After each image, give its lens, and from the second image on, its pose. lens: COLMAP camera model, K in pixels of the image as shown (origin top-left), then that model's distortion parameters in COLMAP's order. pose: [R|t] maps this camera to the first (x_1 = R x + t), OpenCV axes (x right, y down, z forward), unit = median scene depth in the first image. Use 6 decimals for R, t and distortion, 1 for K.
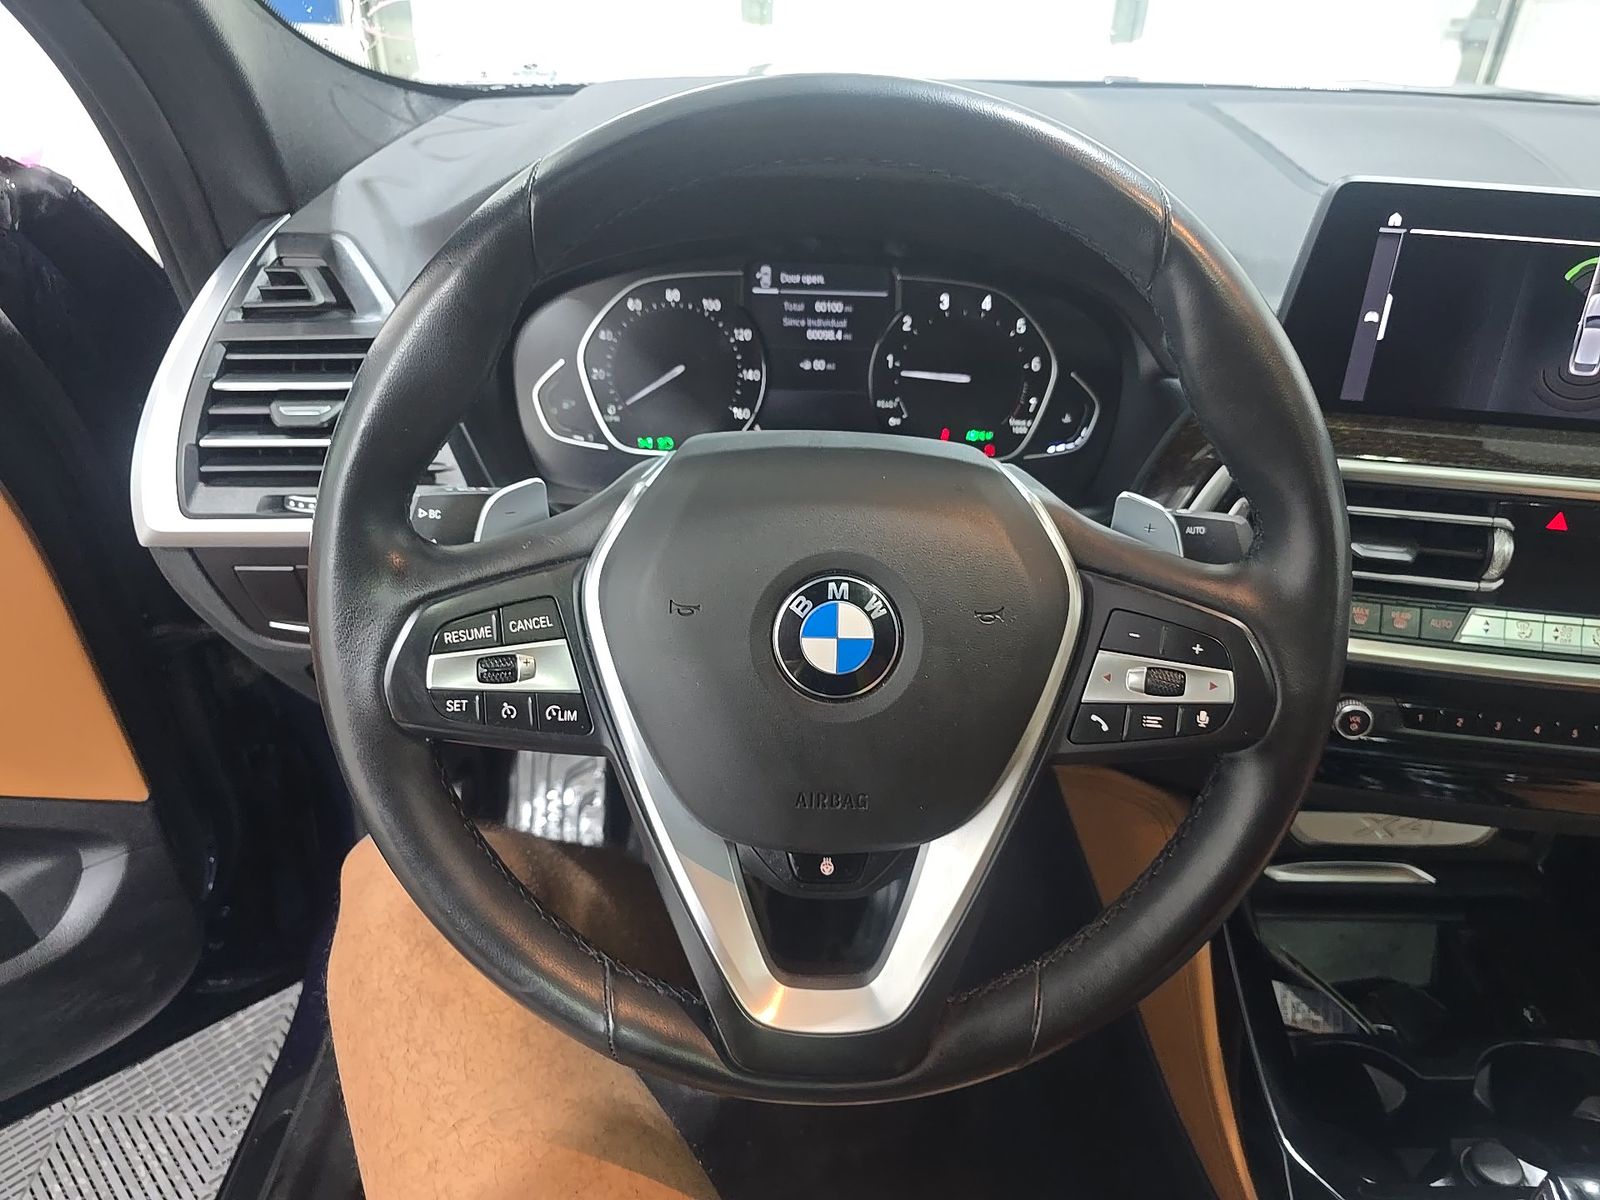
lens RADIAL K [[1058.0, 0, 800.0], [0, 1058.0, 600.0], [0, 0, 1]] dist [0.050111, -0.038449]
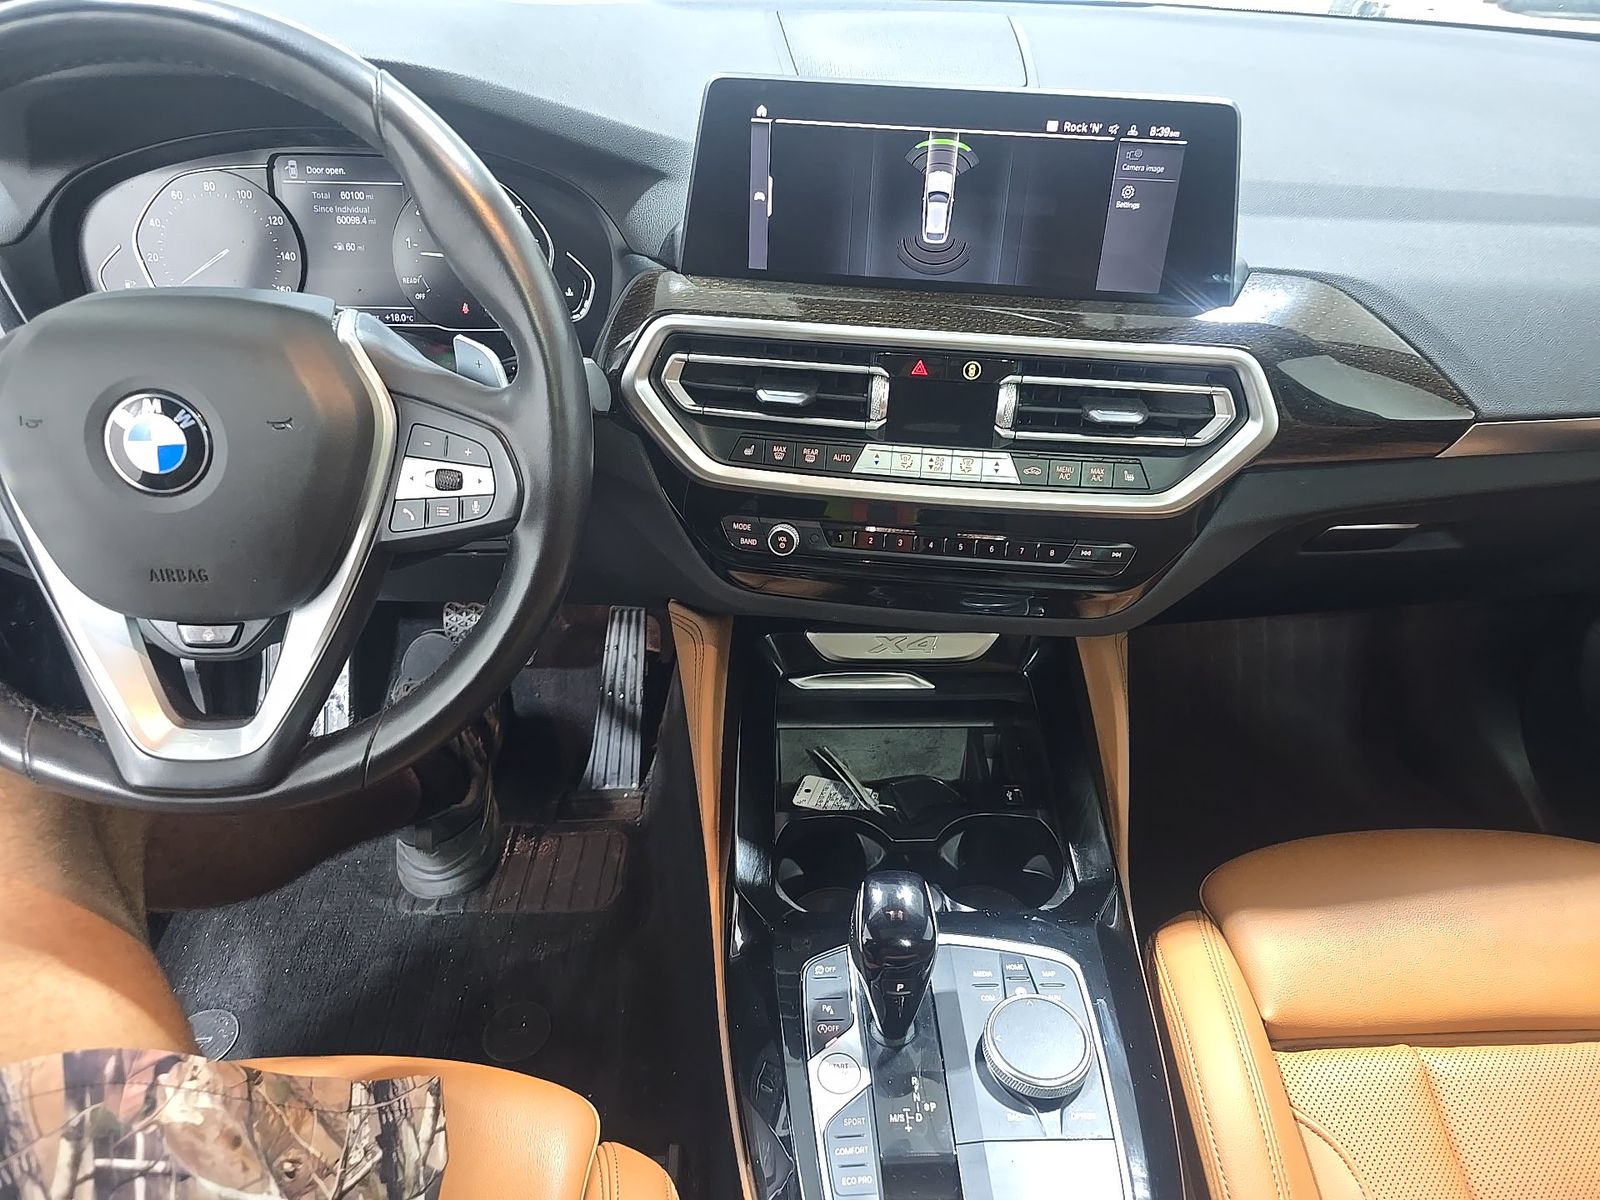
lens RADIAL K [[1058.0, 0, 800.0], [0, 1058.0, 600.0], [0, 0, 1]] dist [0.050111, -0.038449]
pose [[0.999821, -0.016678, -0.008938, 0.523676], [0.017224, 0.997740, 0.064943, 0.097869], [0.007835, -0.065086, 0.997849, -0.191904]]
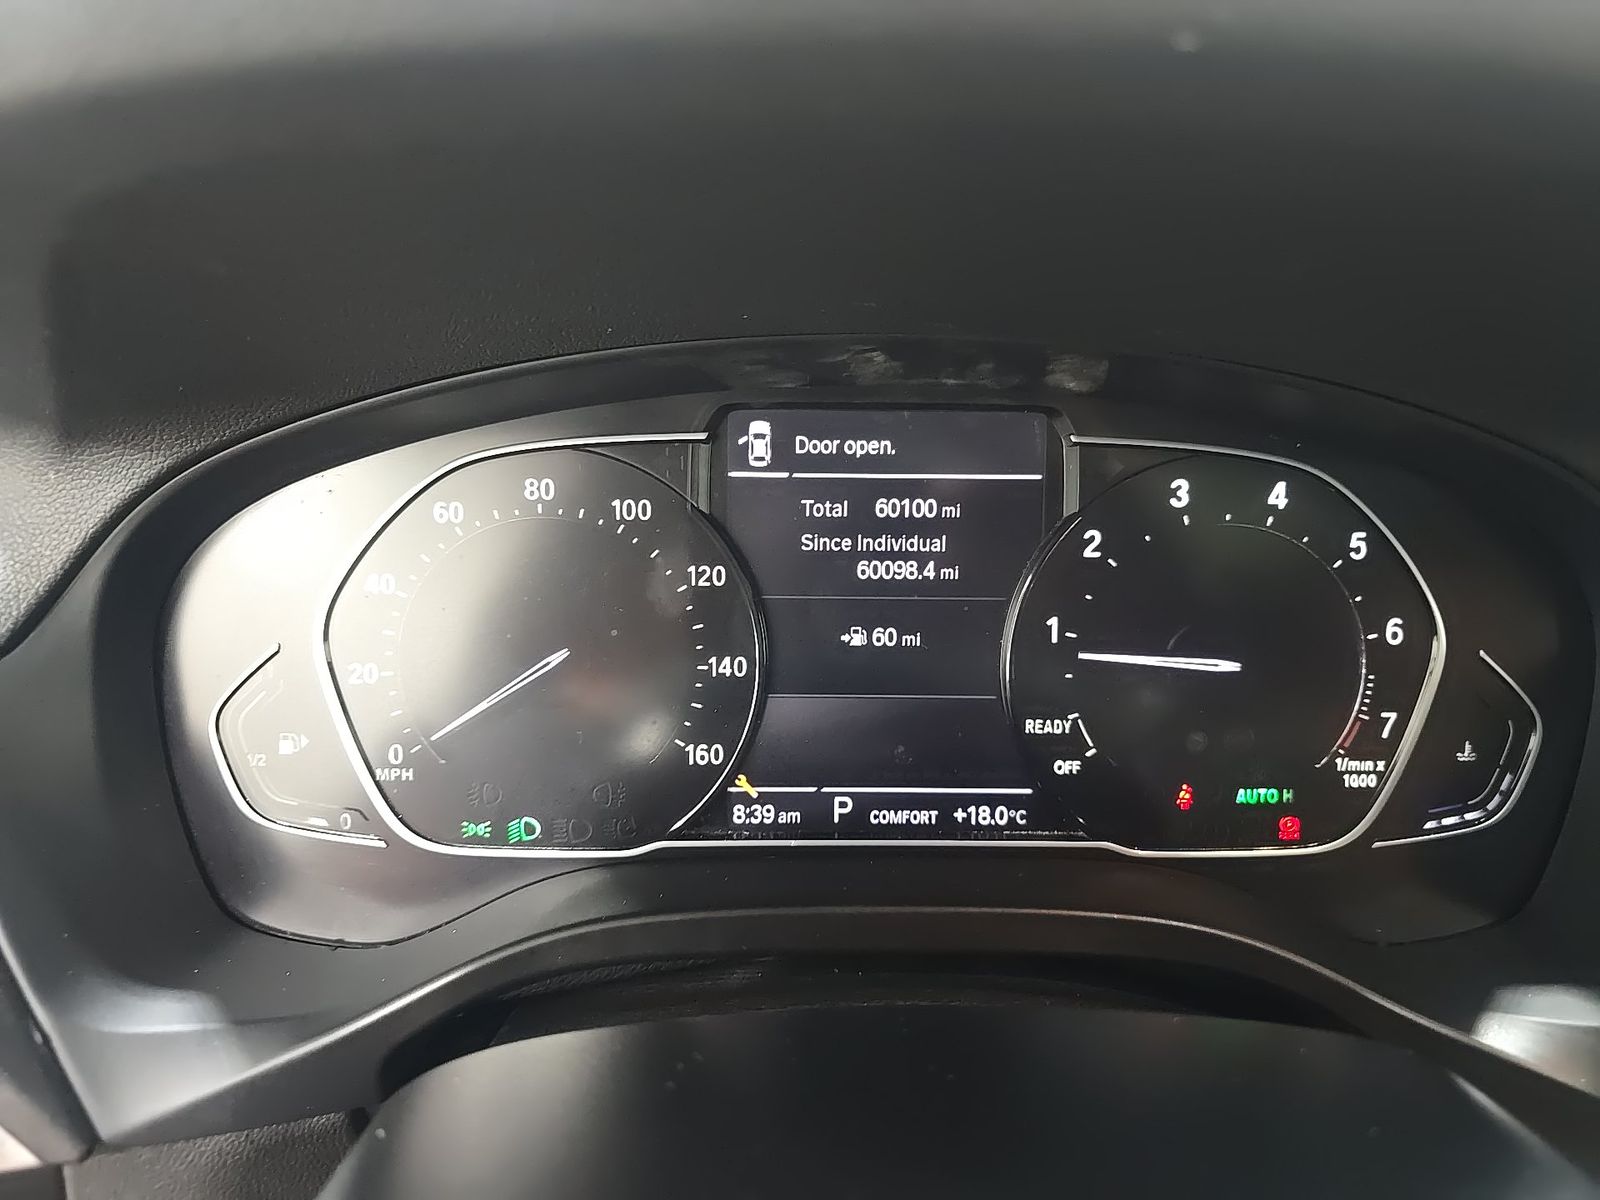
lens RADIAL K [[1075.8, 0, 800.0], [0, 1075.8, 600.0], [0, 0, 1]] dist [-0.002967, -0.002544]
pose [[0.999841, -0.016871, 0.005743, -0.019194], [0.017524, 0.989308, -0.144788, -0.177658], [-0.003239, 0.144866, 0.989446, 0.577099]]
